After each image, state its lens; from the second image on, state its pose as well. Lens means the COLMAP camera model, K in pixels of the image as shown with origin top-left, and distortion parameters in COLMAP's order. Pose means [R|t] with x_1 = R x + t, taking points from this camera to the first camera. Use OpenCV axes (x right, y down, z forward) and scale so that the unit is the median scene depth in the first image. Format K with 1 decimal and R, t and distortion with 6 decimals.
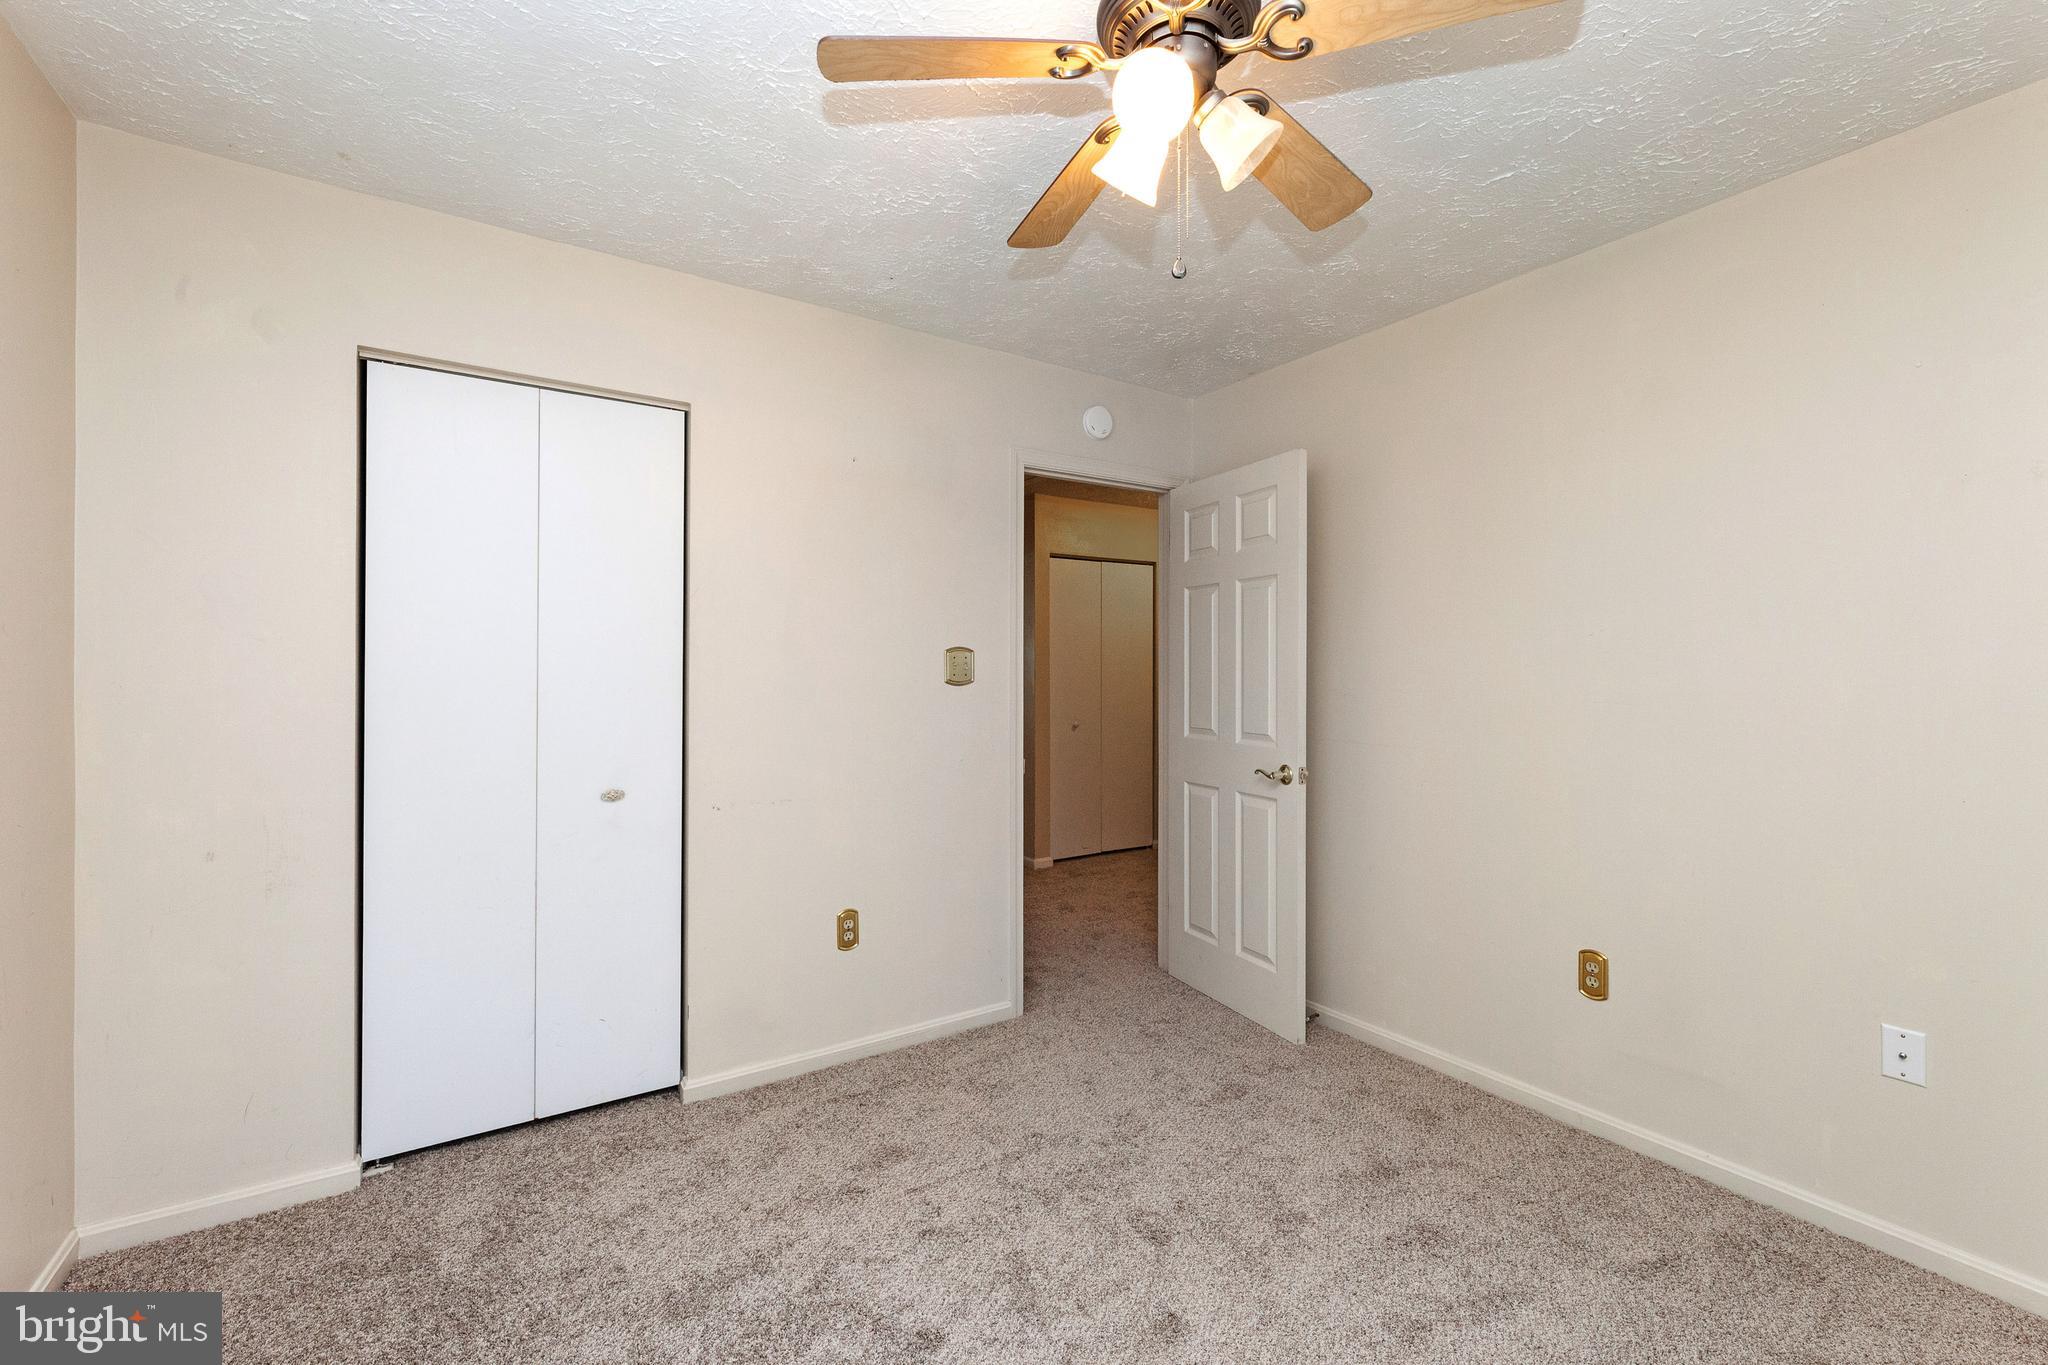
lens RADIAL K [[859.5, 0, 1020.8], [0, 859.5, 675.7], [0, 0, 1]] dist [0.000283, 0.000122]
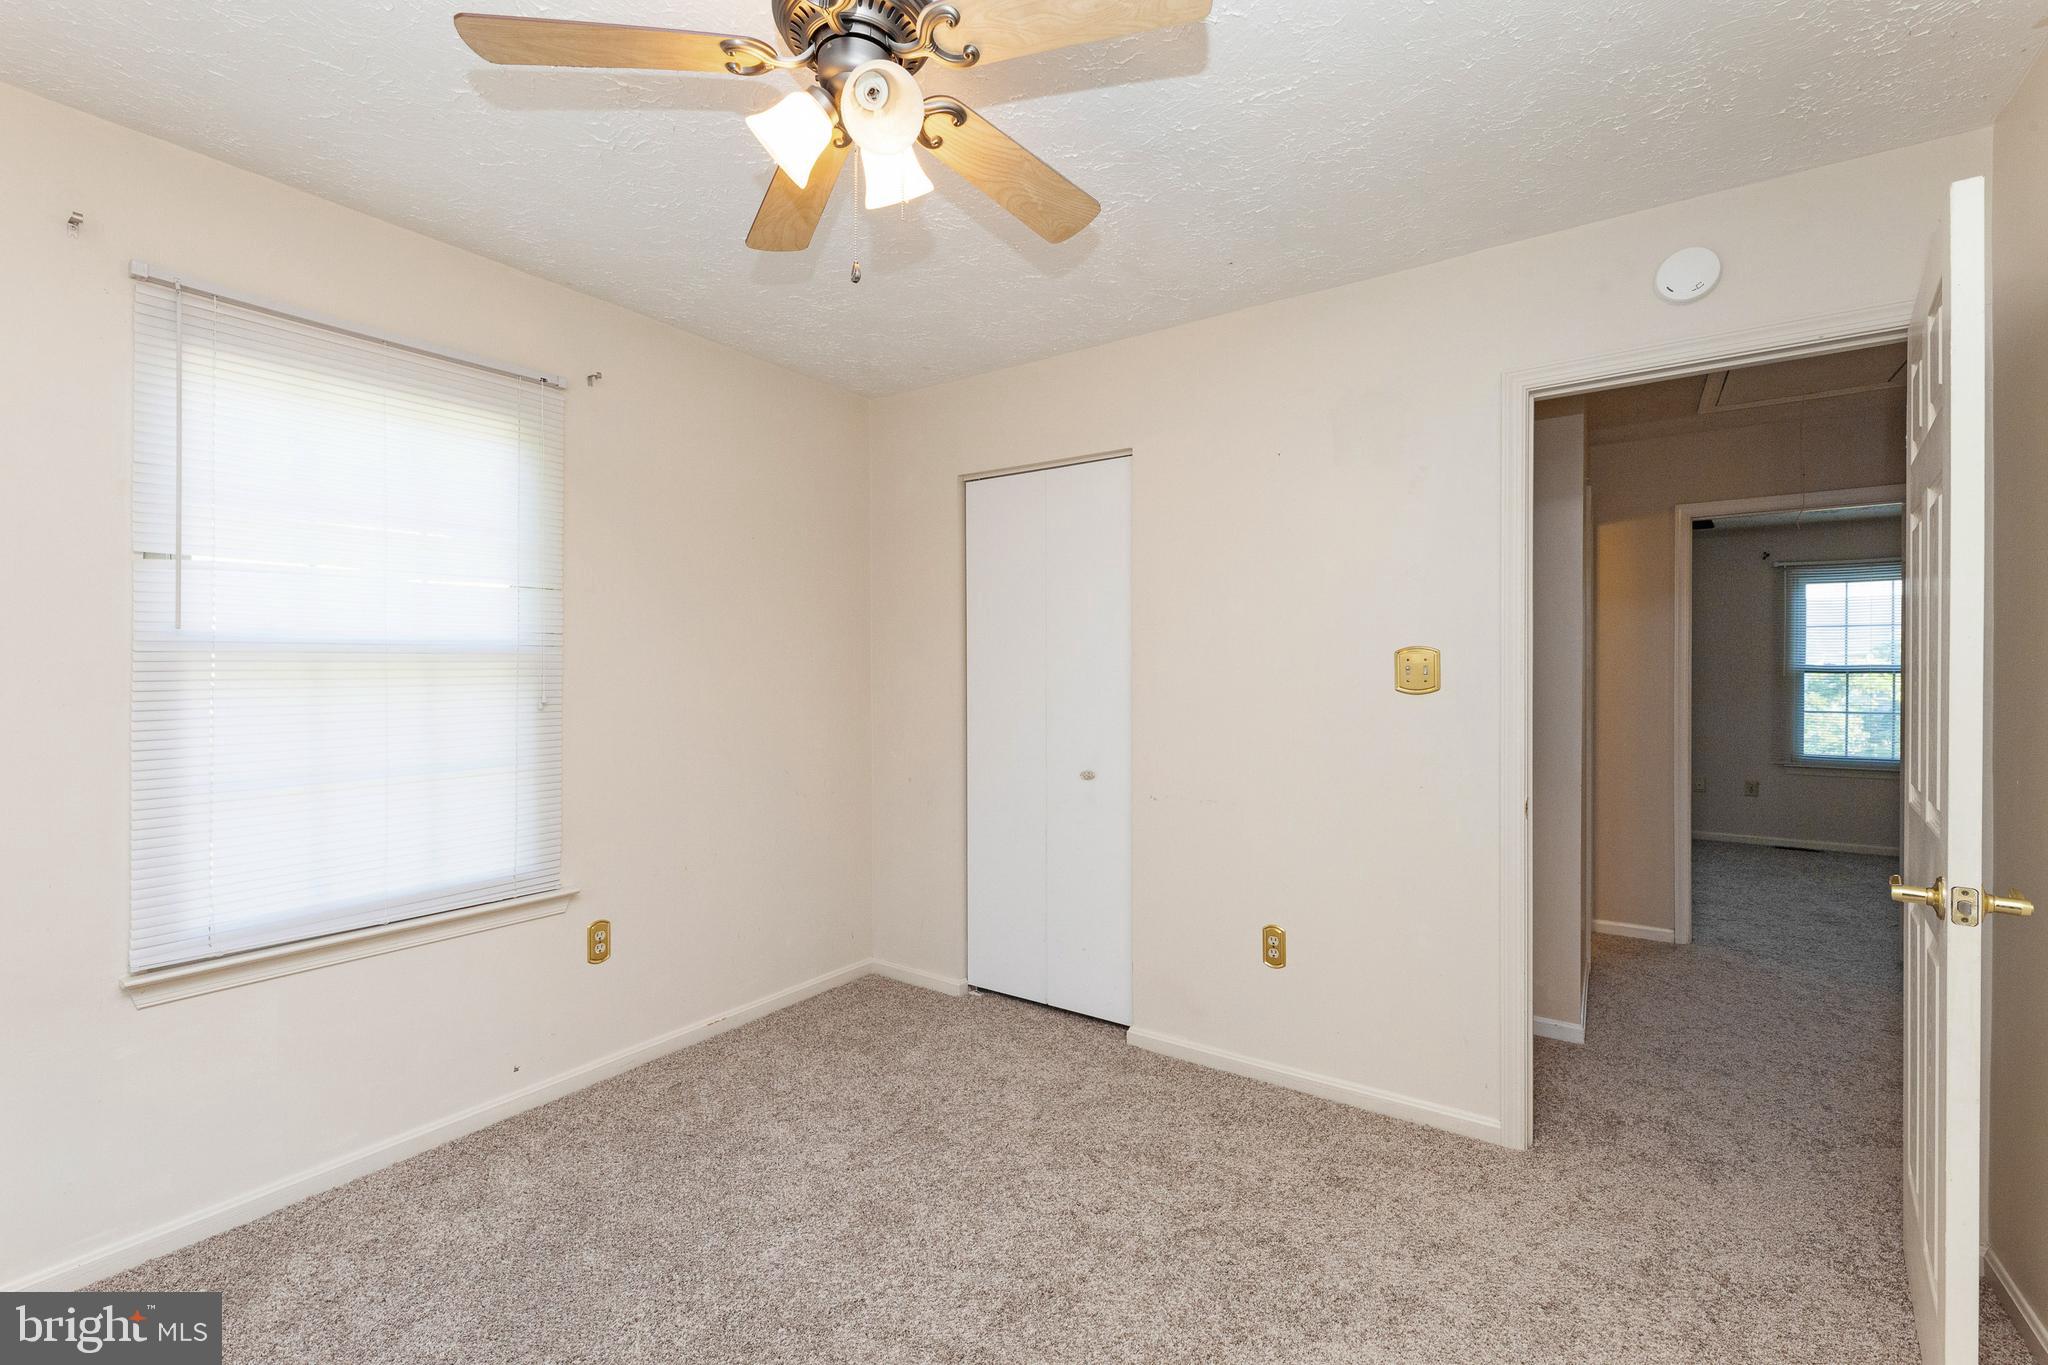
lens RADIAL K [[859.5, 0, 1020.8], [0, 859.5, 675.7], [0, 0, 1]] dist [0.000283, 0.000122]
pose [[0.374704, 0.001962, -0.927143, 0.646677], [0.002238, 0.999993, 0.003021, -0.009400], [0.927142, -0.003206, 0.374697, 0.427669]]
